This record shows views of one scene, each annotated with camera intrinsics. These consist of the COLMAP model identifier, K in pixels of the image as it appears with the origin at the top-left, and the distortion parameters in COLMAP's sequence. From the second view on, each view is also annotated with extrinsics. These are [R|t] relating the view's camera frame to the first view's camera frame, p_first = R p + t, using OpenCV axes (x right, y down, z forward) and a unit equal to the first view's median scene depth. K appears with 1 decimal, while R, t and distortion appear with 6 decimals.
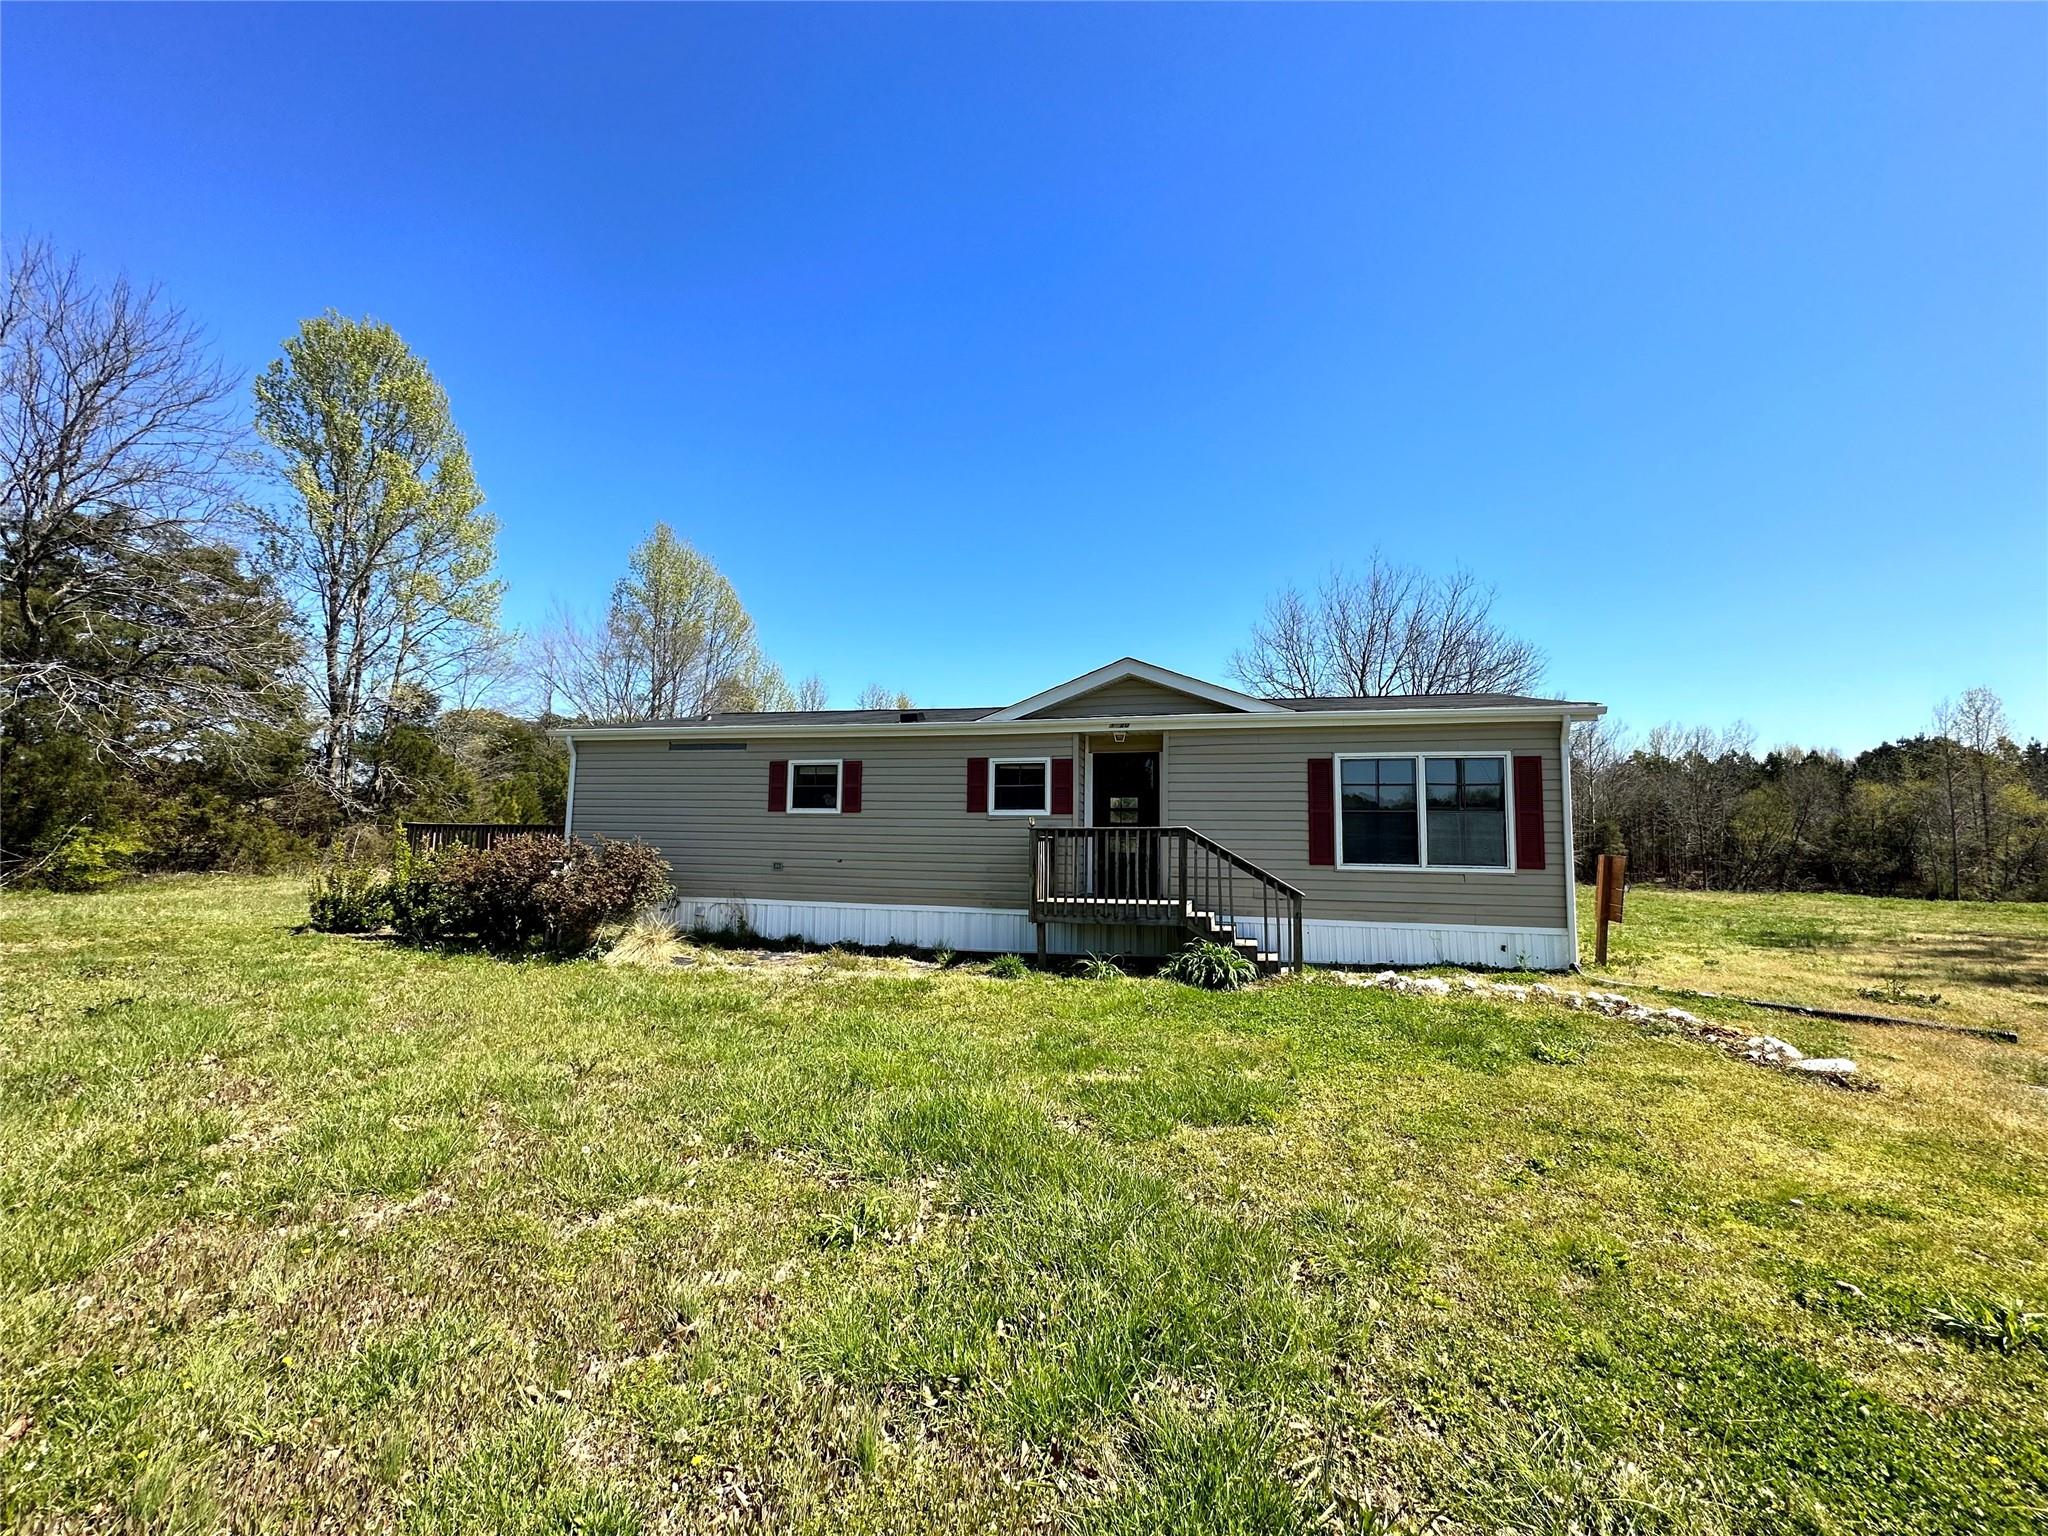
lens RADIAL K [[816.1, 0, 1024.0], [0, 816.1, 768.0], [0, 0, 1]] dist [-0.000972, -0.000344]
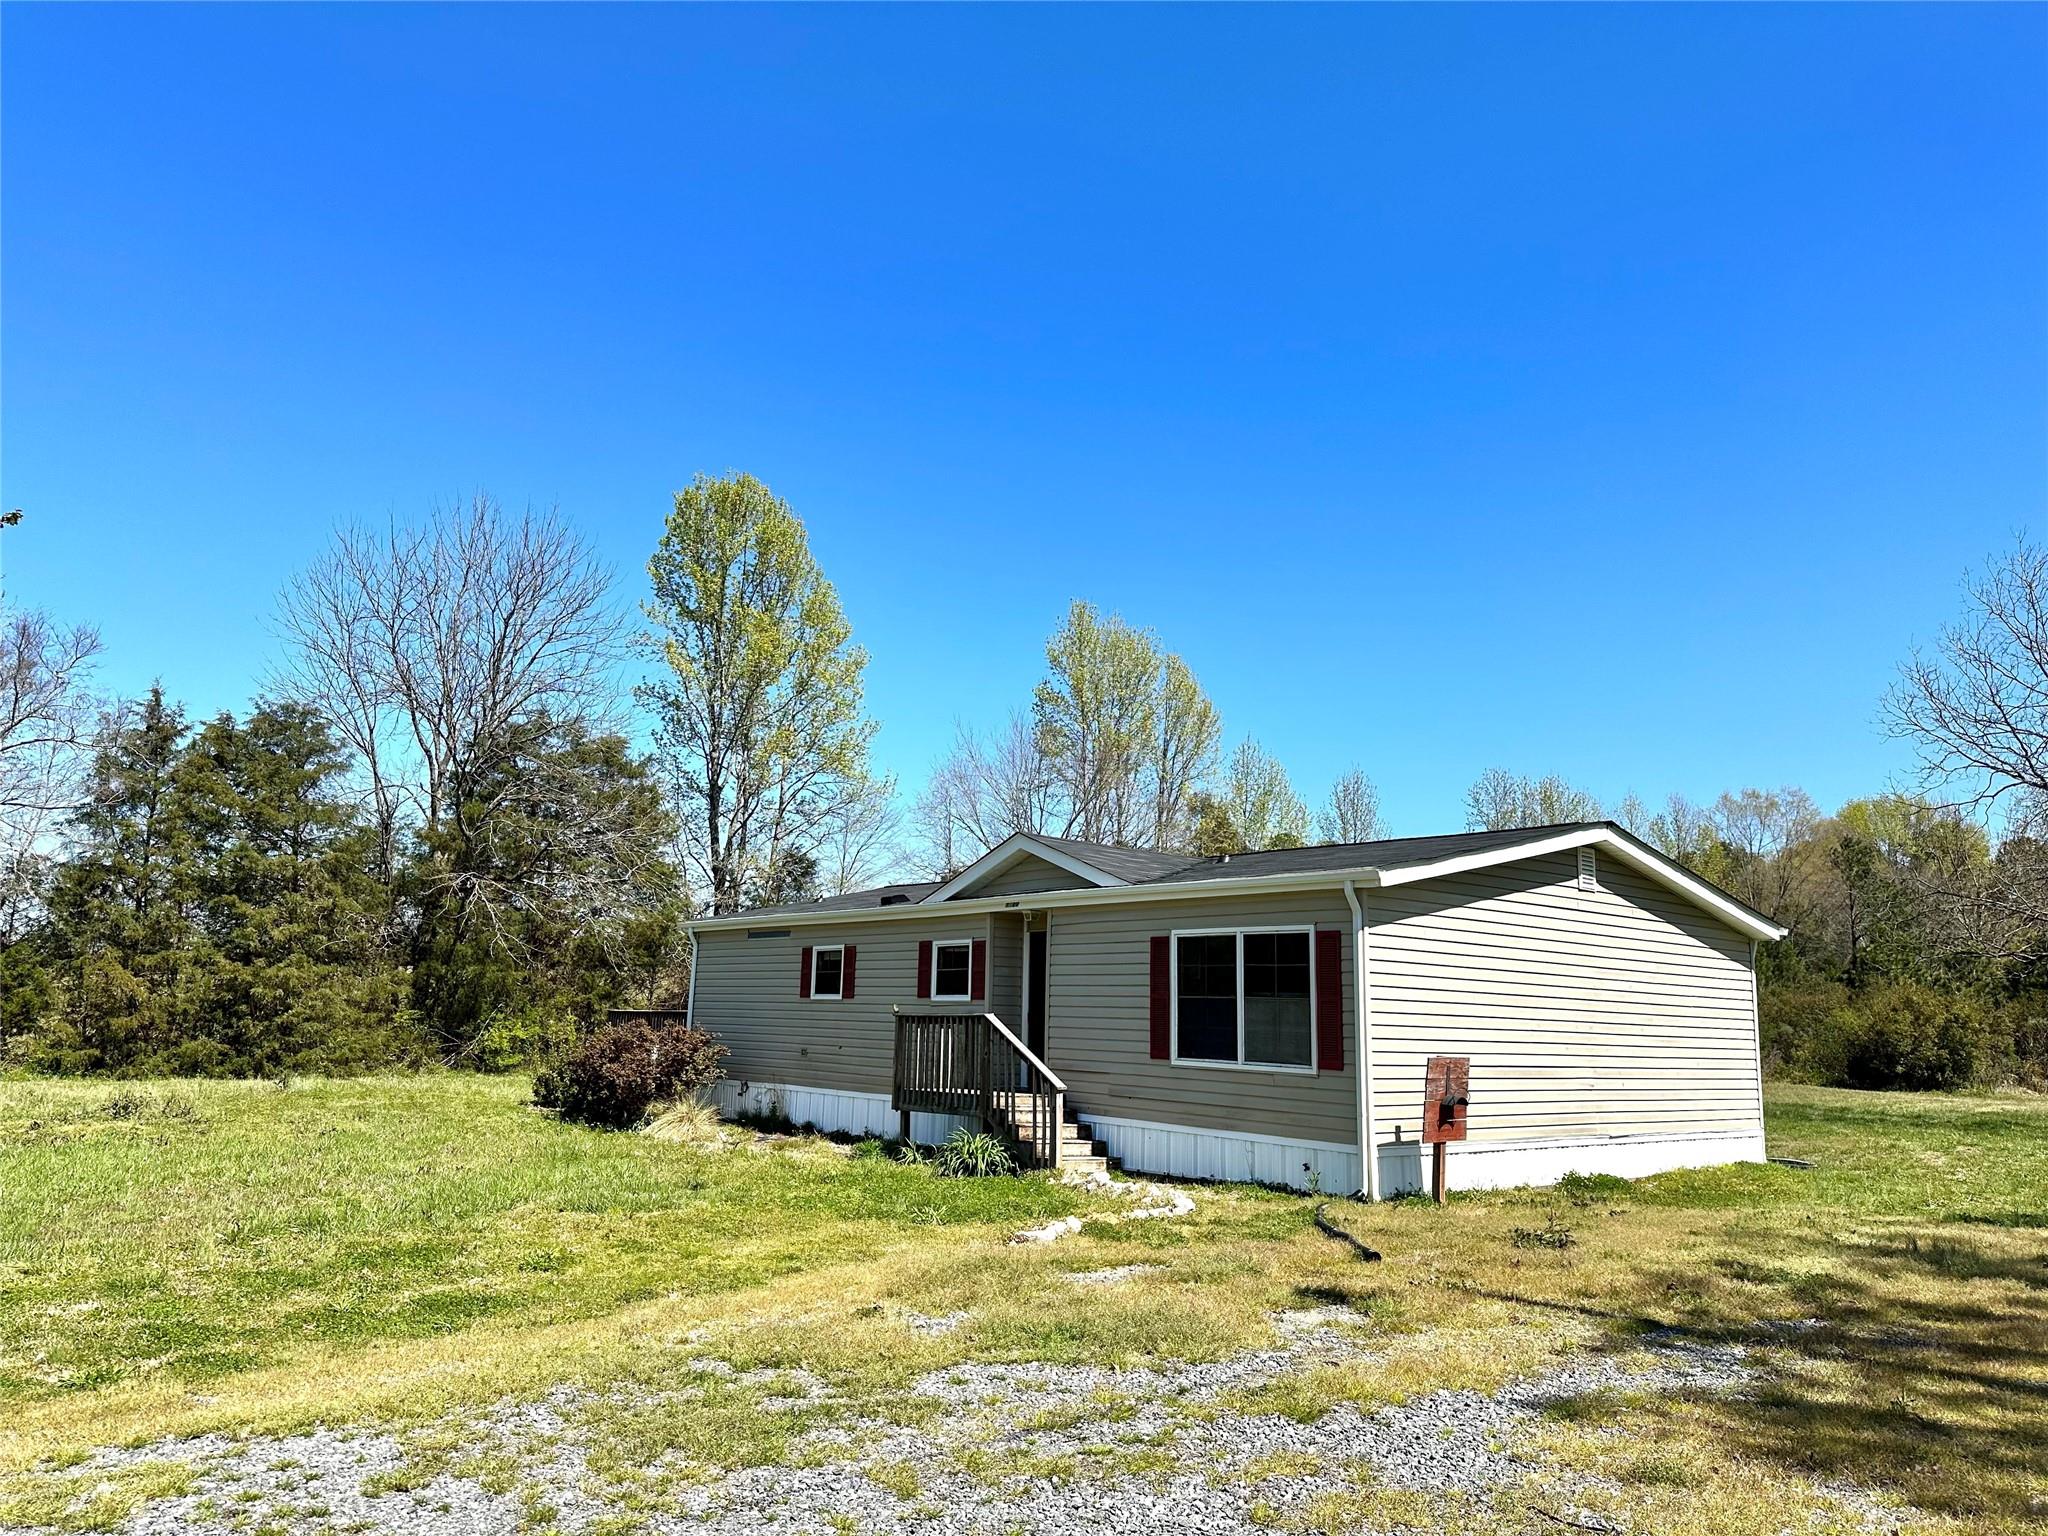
lens RADIAL K [[1433.2, 0, 1025.7], [0, 1433.2, 796.0], [0, 0, 1]] dist [0.127620, -0.000119]
pose [[0.800548, -0.085200, -0.593181, 1.022589], [0.039233, 0.995170, -0.089990, -0.024693], [0.597983, 0.048769, 0.800024, -0.288942]]
